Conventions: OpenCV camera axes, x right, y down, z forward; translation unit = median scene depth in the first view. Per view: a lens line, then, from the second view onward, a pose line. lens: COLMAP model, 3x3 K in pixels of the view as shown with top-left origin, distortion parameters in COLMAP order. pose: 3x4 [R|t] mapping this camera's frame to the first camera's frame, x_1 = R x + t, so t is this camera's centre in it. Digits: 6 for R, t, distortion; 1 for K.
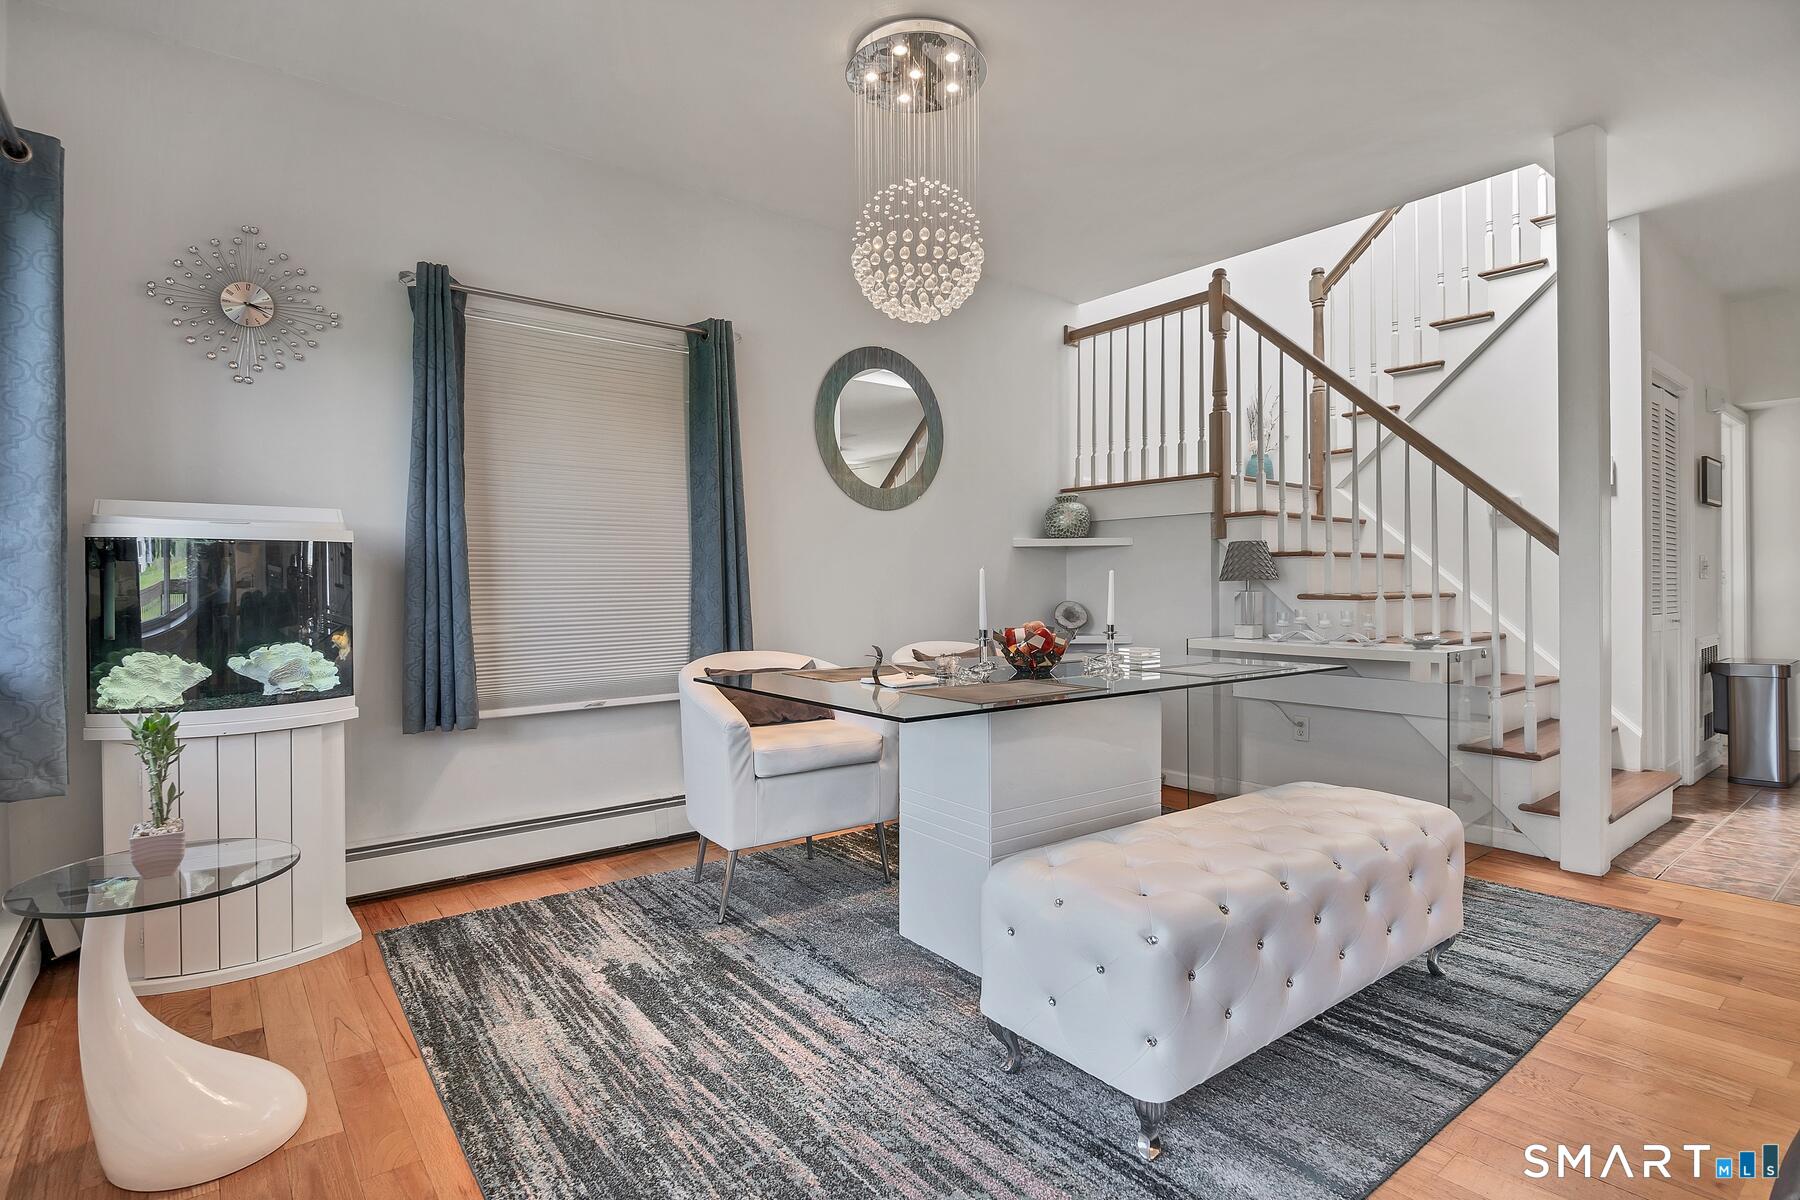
lens RADIAL K [[877.7, 0, 902.2], [0, 877.7, 595.9], [0, 0, 1]] dist [-0.004840, -0.006489]
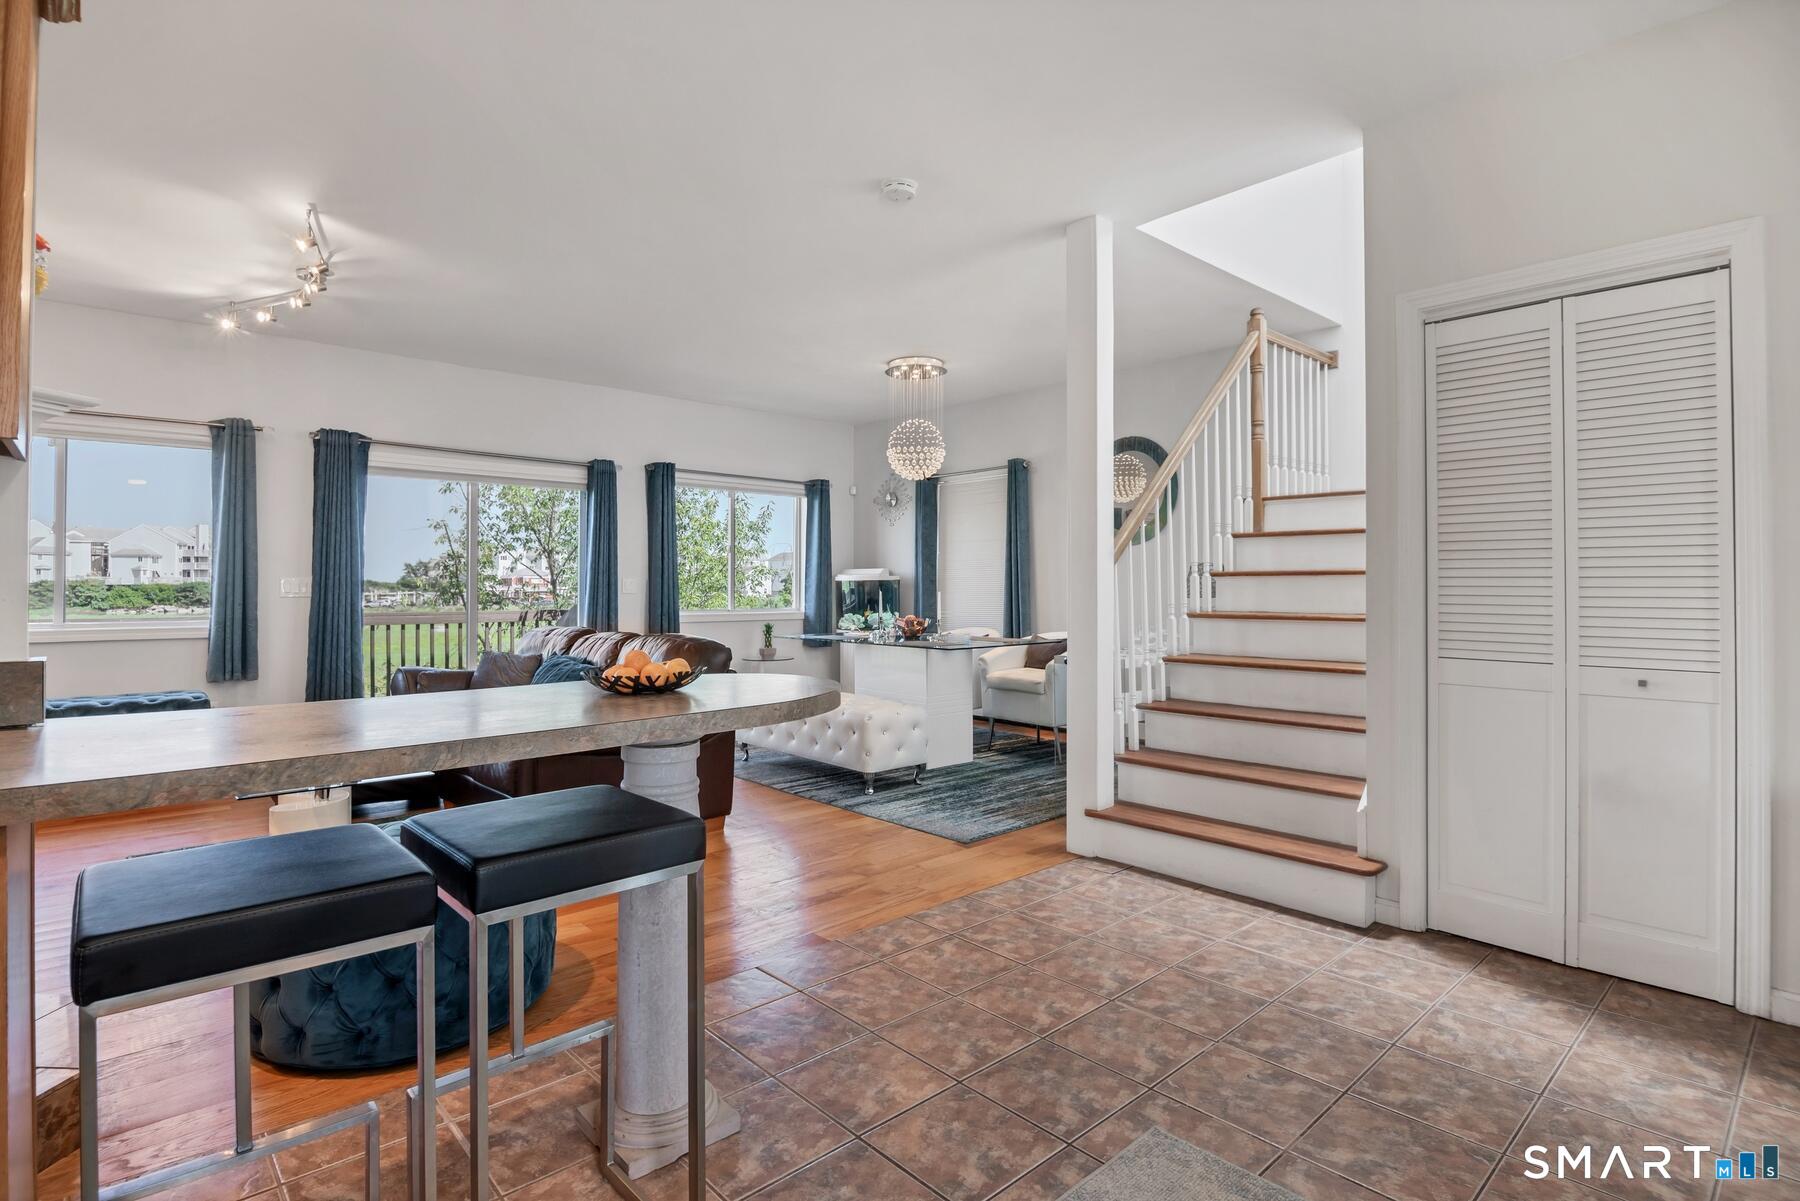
lens RADIAL K [[877.7, 0, 903.6], [0, 877.7, 585.5], [0, 0, 1]] dist [-0.004840, -0.006489]
pose [[0.047516, 0.009474, -0.998826, 2.467656], [-0.006213, 0.999938, 0.009189, -0.070520], [0.998851, 0.005769, 0.047572, 0.882573]]
